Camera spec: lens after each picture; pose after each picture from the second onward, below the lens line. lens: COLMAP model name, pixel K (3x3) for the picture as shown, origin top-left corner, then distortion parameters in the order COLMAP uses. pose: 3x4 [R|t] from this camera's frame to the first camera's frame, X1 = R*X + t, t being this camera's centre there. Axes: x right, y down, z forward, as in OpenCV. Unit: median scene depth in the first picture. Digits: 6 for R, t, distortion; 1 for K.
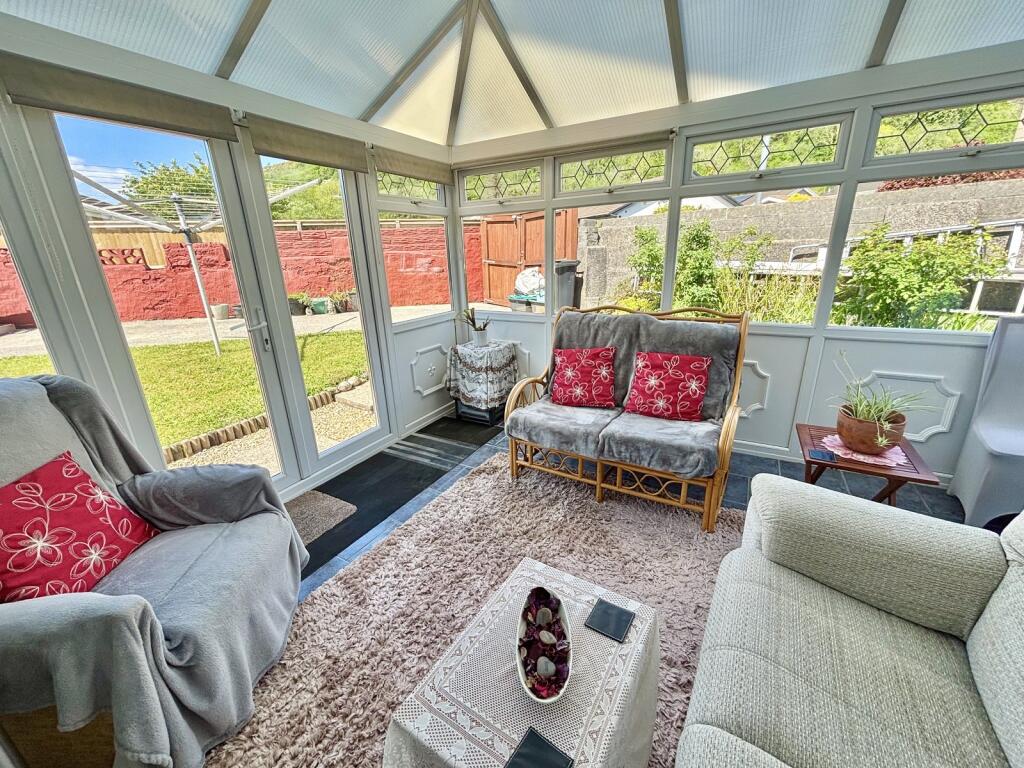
lens RADIAL K [[413.2, 0, 510.2], [0, 413.2, 383.4], [0, 0, 1]] dist [0.007003, 0.000329]
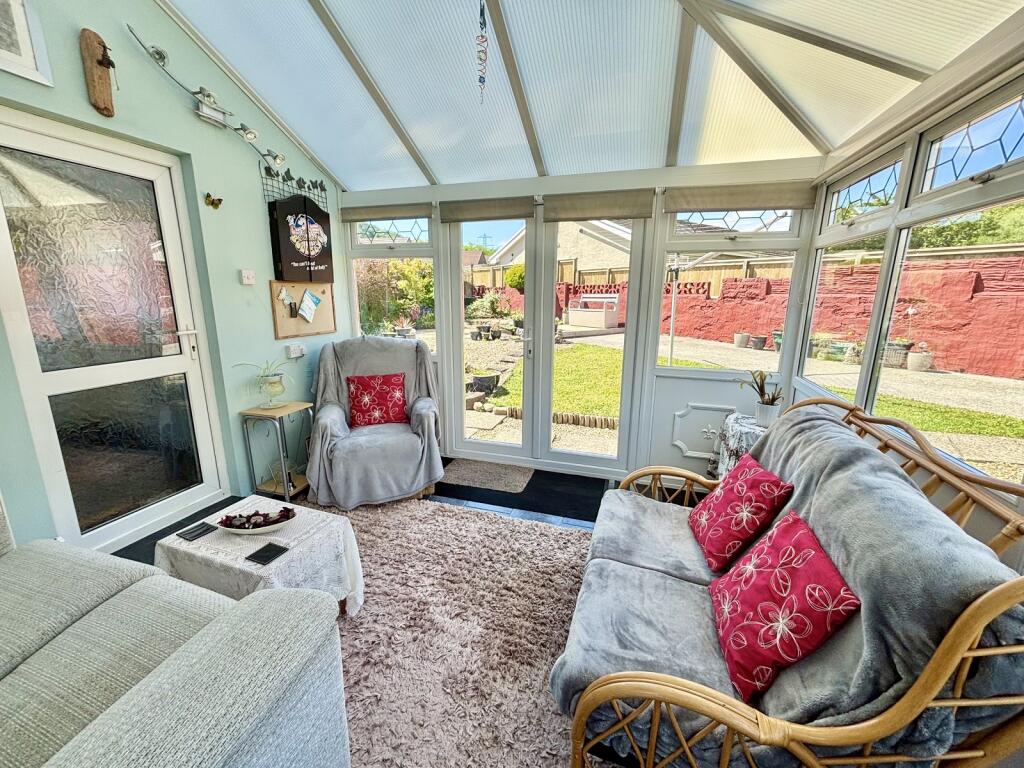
lens RADIAL K [[413.2, 0, 509.5], [0, 413.2, 384.3], [0, 0, 1]] dist [0.007003, 0.000329]
pose [[0.211613, 0.250685, -0.944657, 0.548496], [-0.314619, 0.932569, 0.177000, -0.162047], [0.925329, 0.259752, 0.276215, 0.417355]]
